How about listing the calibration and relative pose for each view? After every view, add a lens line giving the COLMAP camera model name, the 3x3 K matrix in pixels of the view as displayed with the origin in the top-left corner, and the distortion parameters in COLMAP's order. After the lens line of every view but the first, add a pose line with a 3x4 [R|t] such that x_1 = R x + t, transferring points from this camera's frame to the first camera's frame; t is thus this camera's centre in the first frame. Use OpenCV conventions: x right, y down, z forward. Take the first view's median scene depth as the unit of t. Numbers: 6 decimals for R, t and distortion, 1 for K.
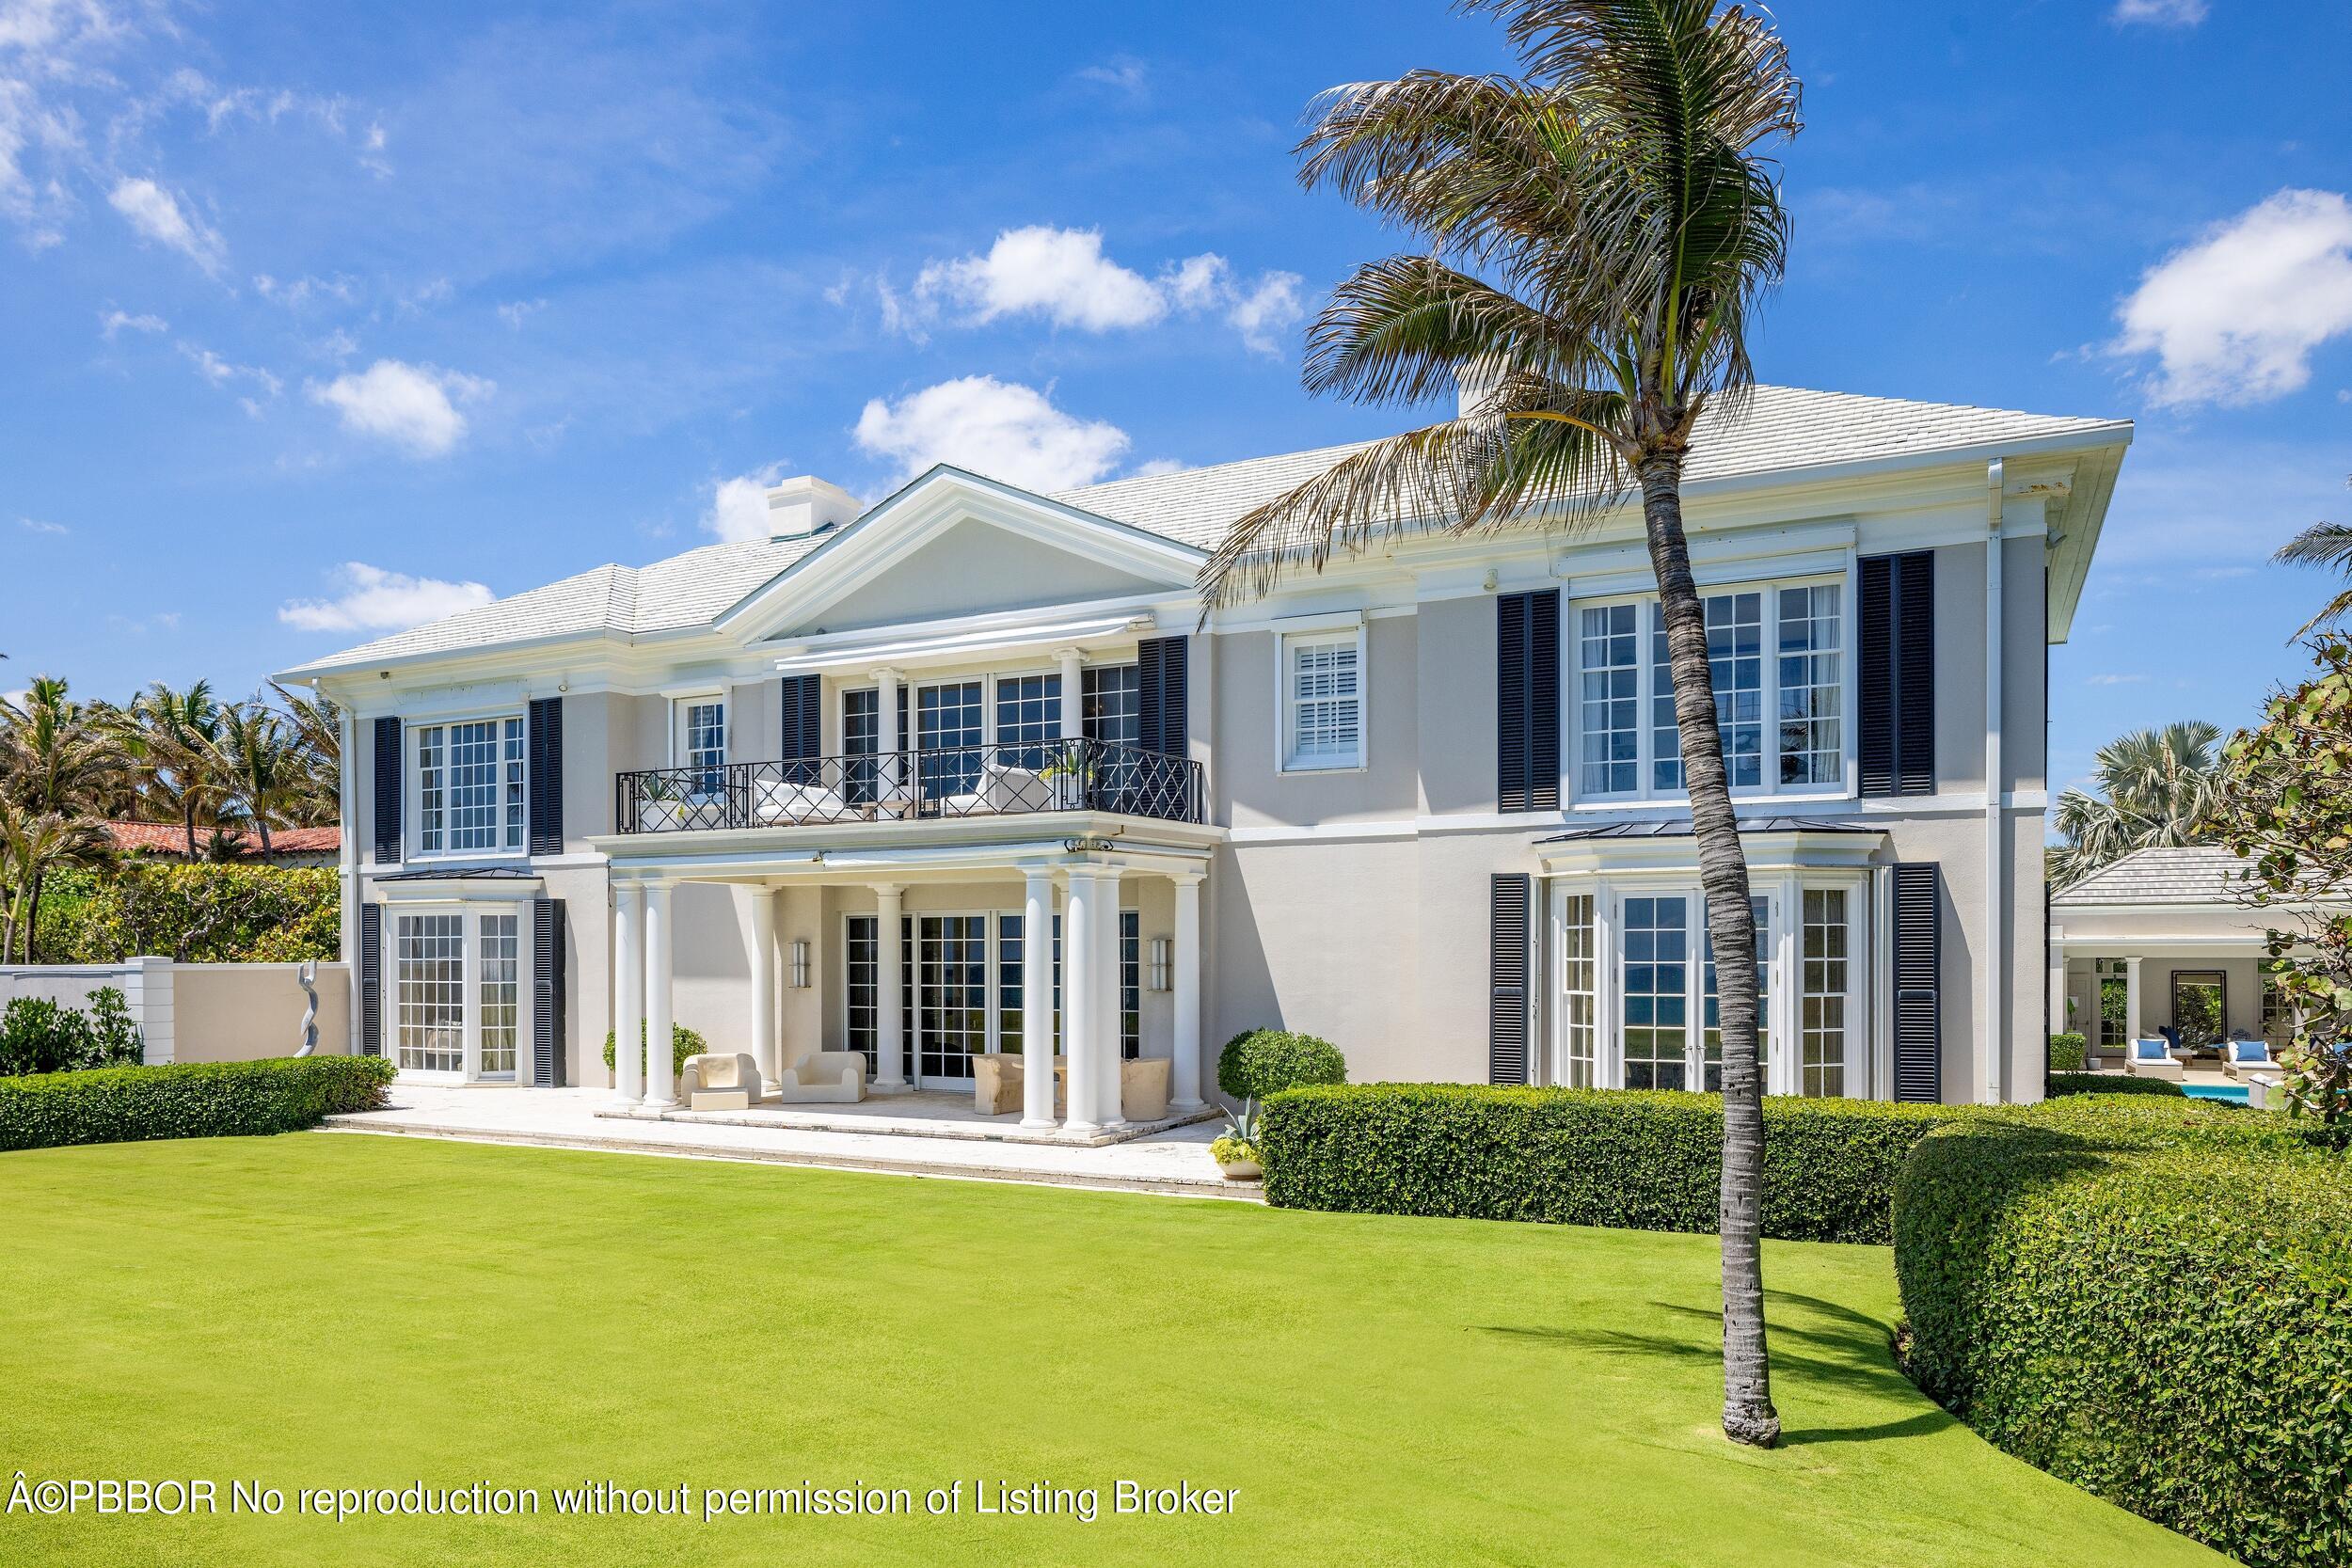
lens RADIAL K [[1569.3, 0, 1173.9], [0, 1569.3, 940.8], [0, 0, 1]] dist [-0.002591, -0.000621]
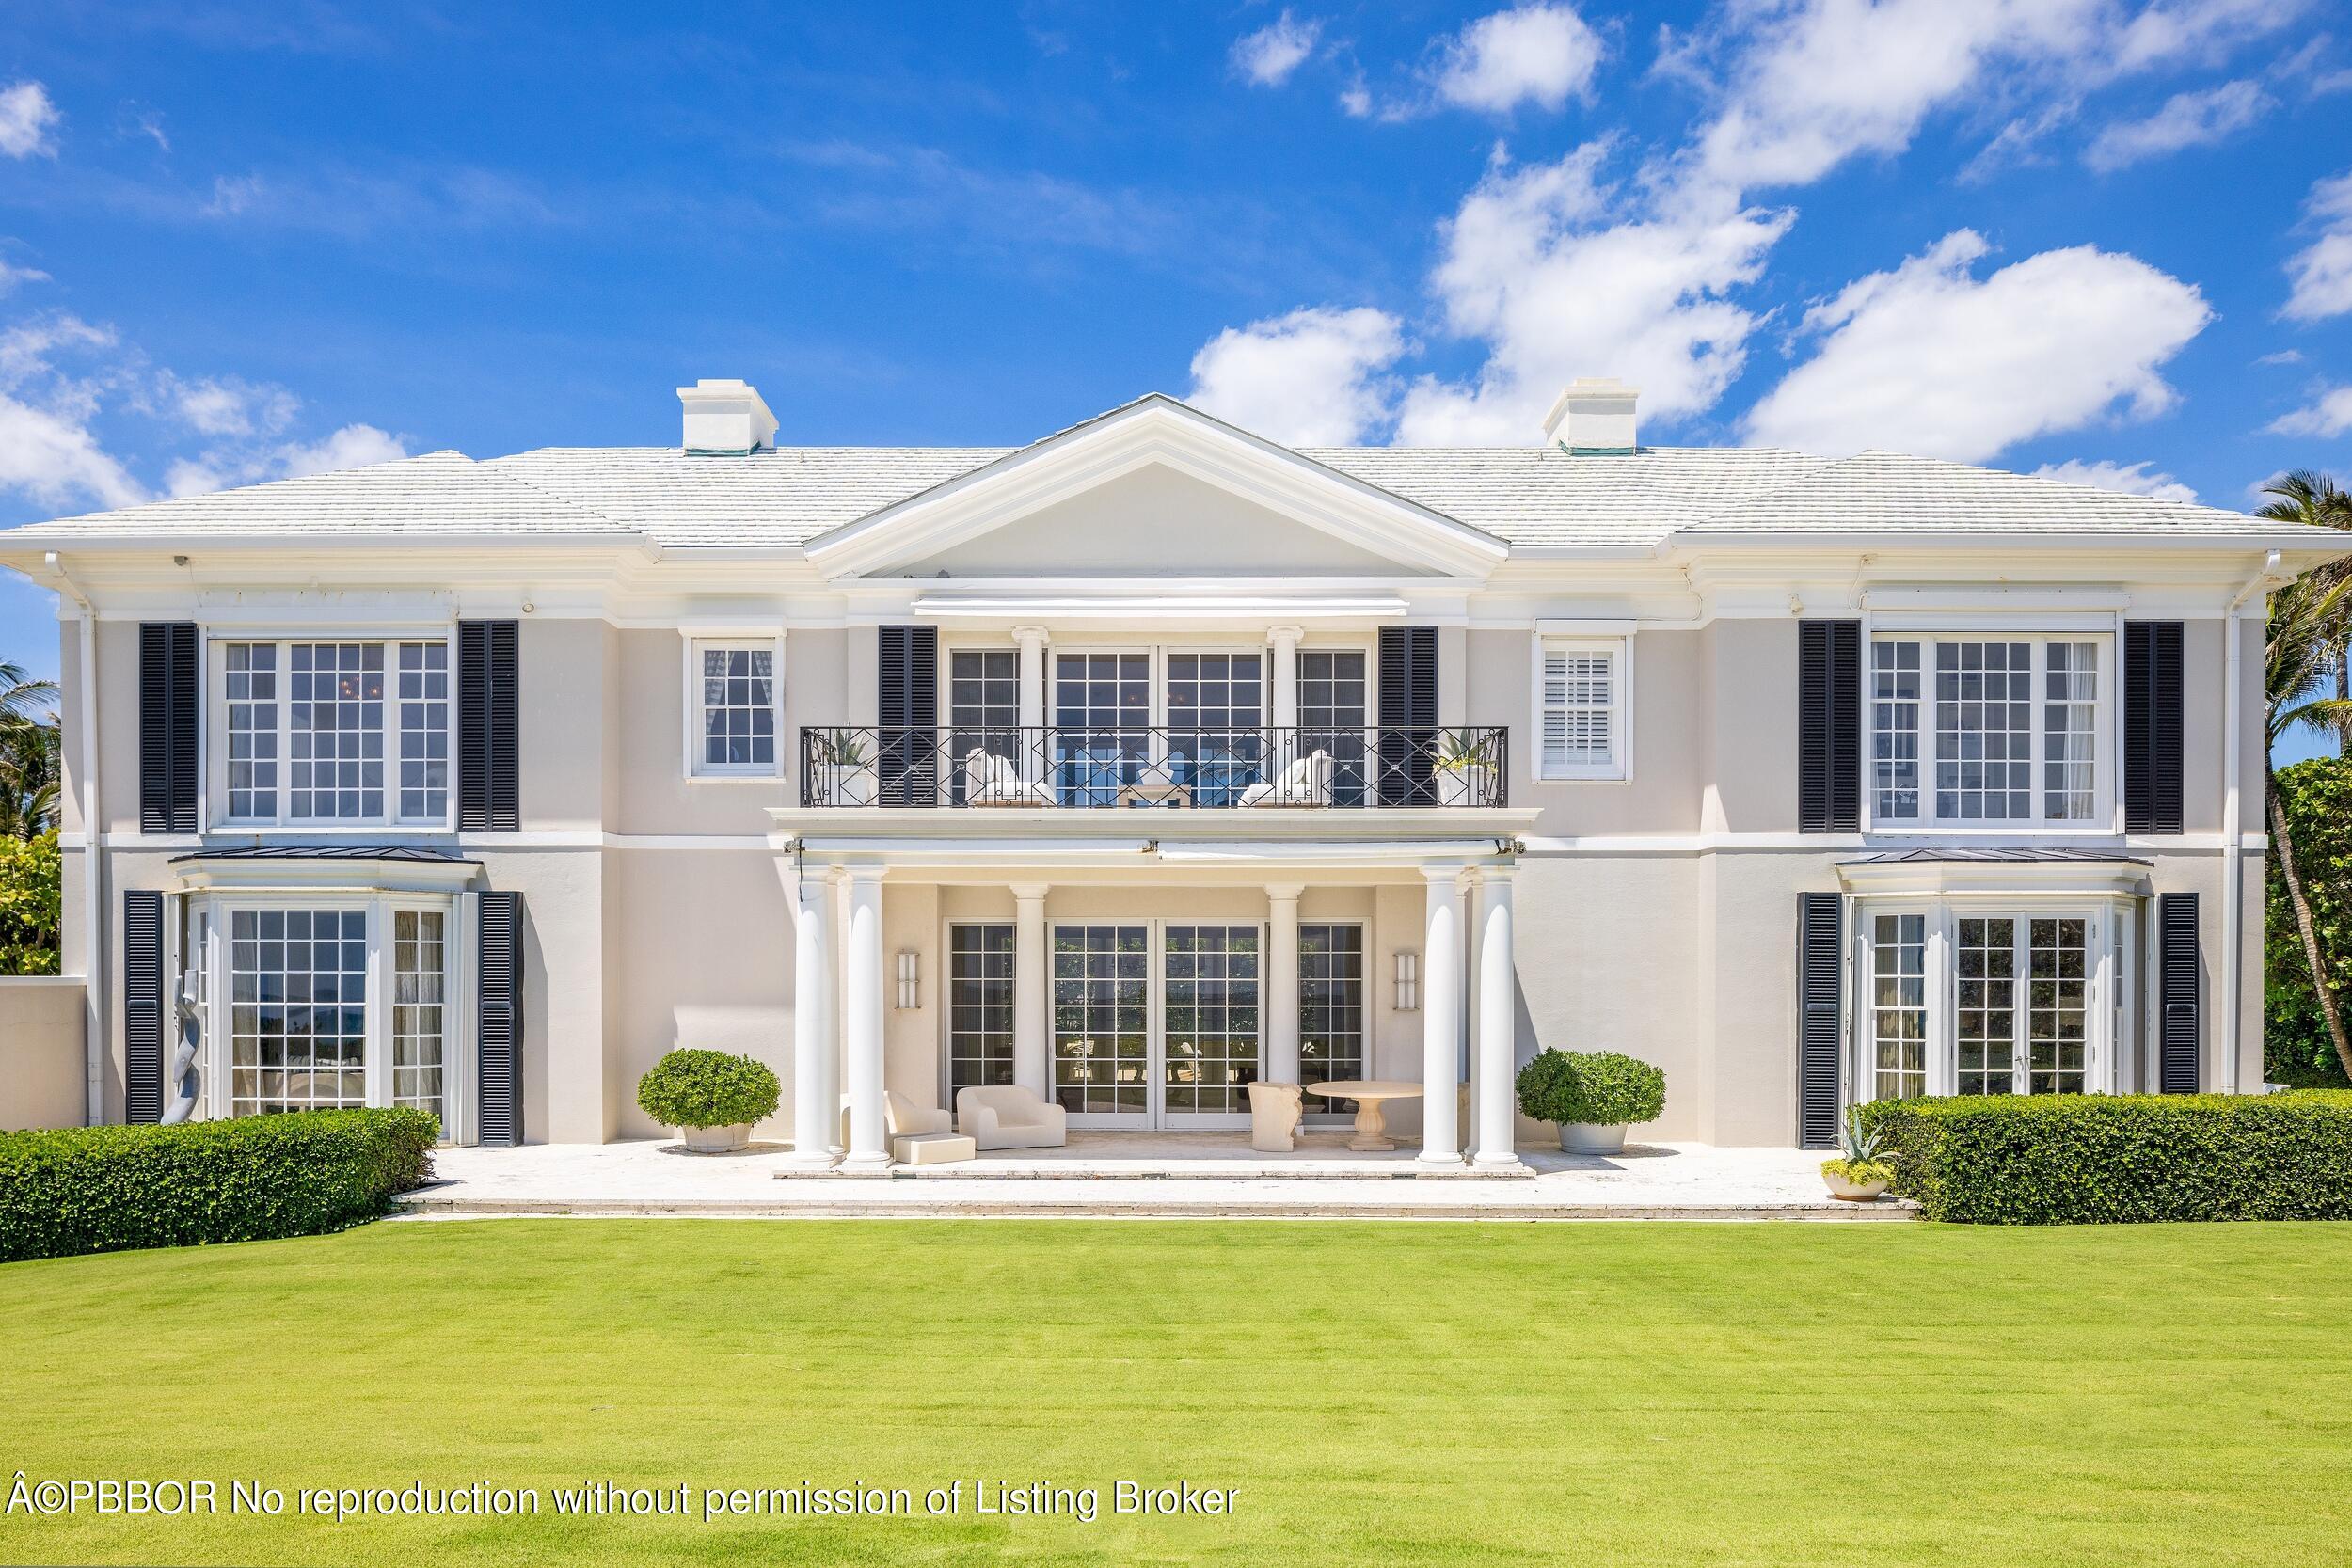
lens RADIAL K [[1583.7, 0, 1166.0], [0, 1583.7, 976.7], [0, 0, 1]] dist [-0.004613, 0.000042]
pose [[0.892909, 0.006487, 0.450190, -0.551510], [-0.007872, 0.999968, 0.001204, 0.012386], [-0.450168, -0.004619, 0.892932, 0.234729]]
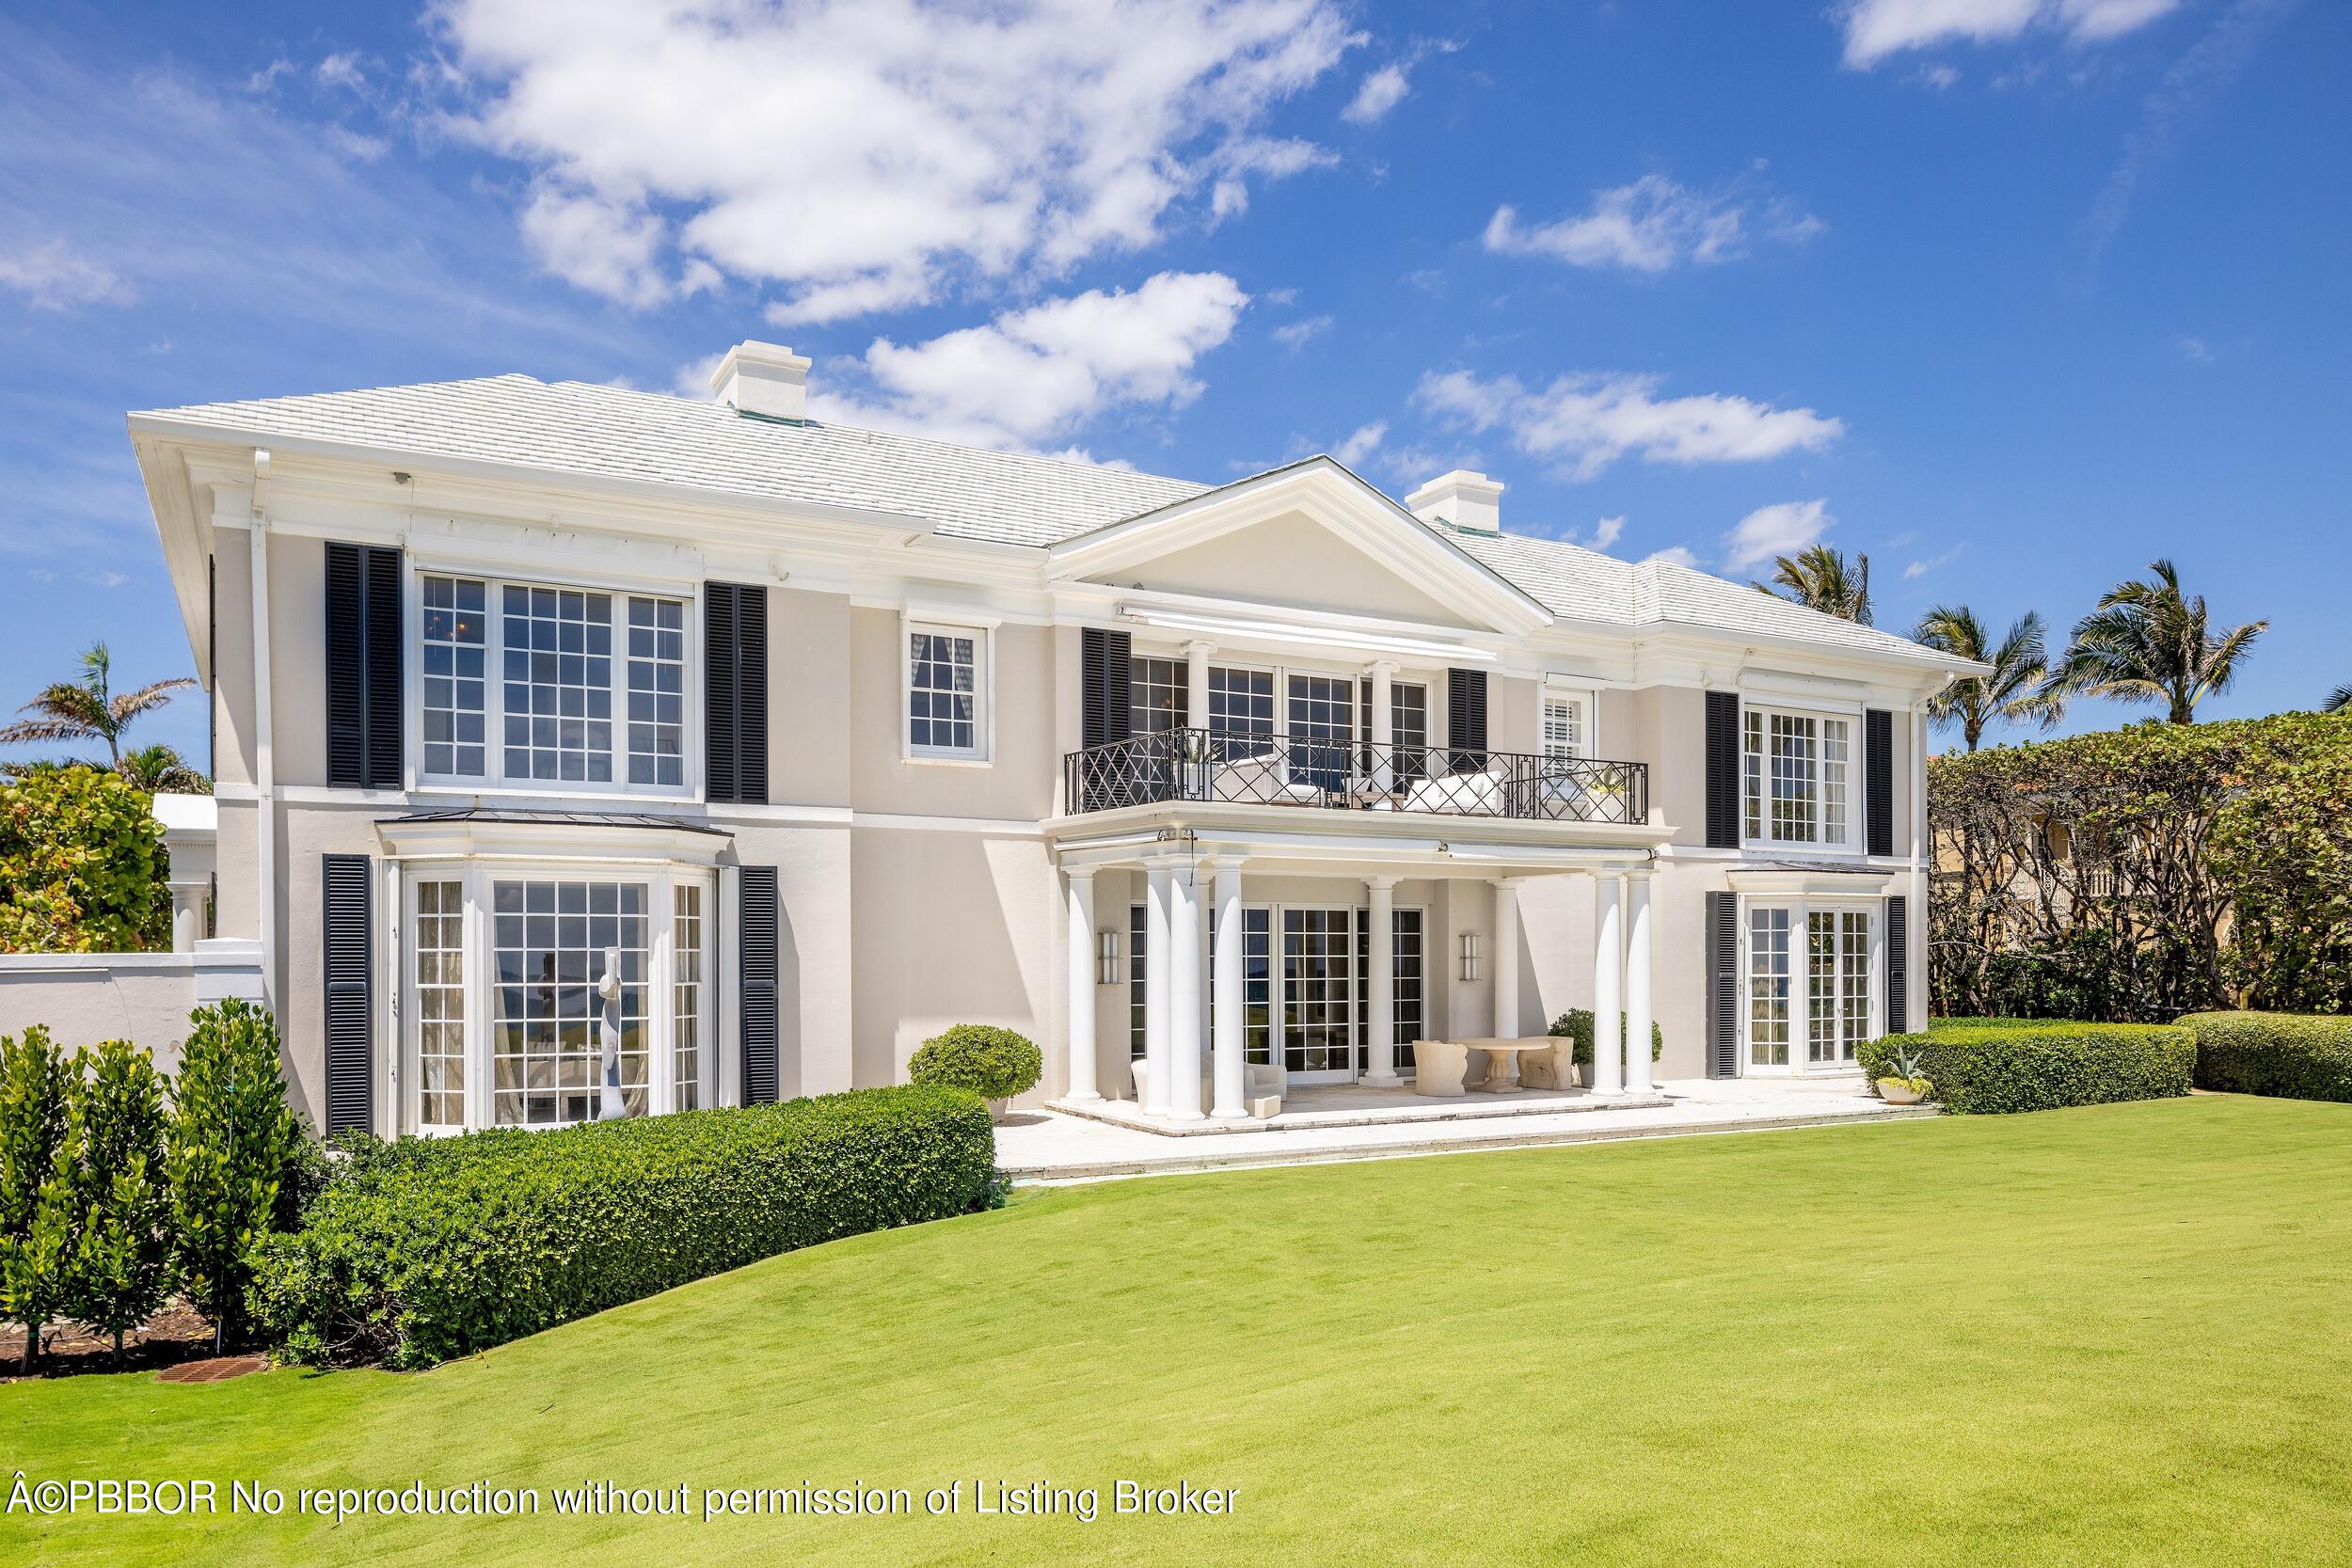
lens RADIAL K [[1624.3, 0, 1182.8], [0, 1624.3, 923.4], [0, 0, 1]] dist [0.000992, 0.000573]
pose [[0.554825, 0.020556, 0.831713, -1.099169], [-0.006615, 0.999772, -0.020297, 0.015884], [-0.831941, 0.005760, 0.554835, 0.520926]]
